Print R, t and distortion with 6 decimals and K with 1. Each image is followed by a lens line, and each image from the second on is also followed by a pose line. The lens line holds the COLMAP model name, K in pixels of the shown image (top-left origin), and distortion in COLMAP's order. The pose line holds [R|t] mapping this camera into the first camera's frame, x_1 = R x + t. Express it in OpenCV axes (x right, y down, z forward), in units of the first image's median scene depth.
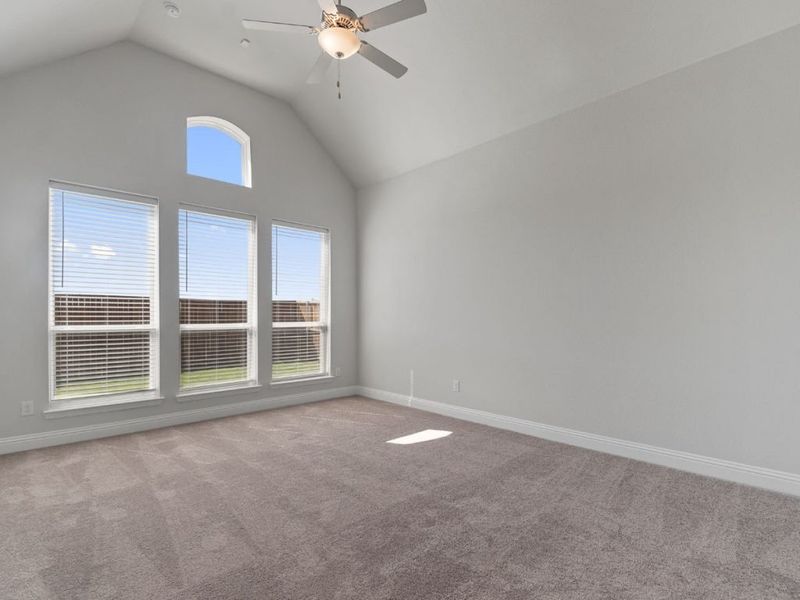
lens RADIAL K [[415.0, 0, 400.3], [0, 415.0, 312.4], [0, 0, 1]] dist [-0.002174, -0.000335]
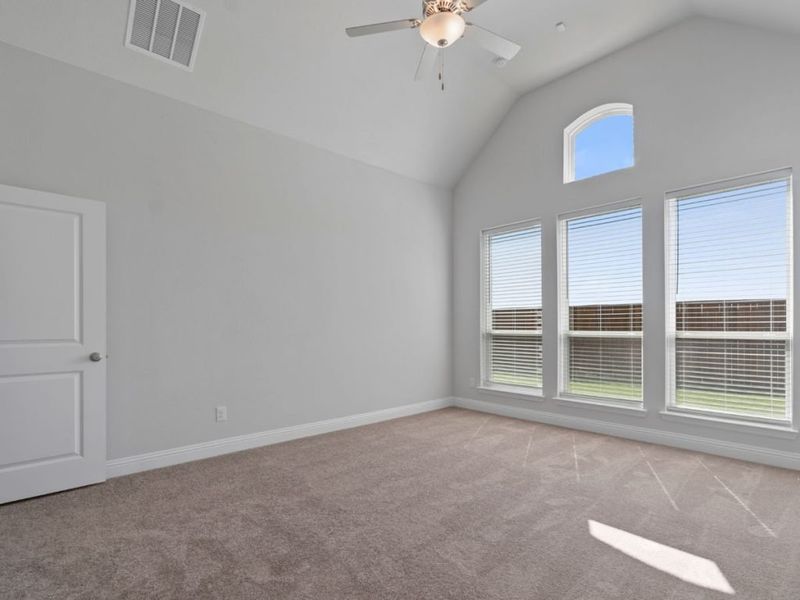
lens RADIAL K [[417.6, 0, 399.0], [0, 417.6, 318.7], [0, 0, 1]] dist [0.002640, 0.000504]
pose [[-0.029049, -0.009679, -0.999531, 0.475805], [0.011972, 0.999878, -0.010031, 0.003688], [0.999506, -0.012258, -0.028930, 0.556902]]
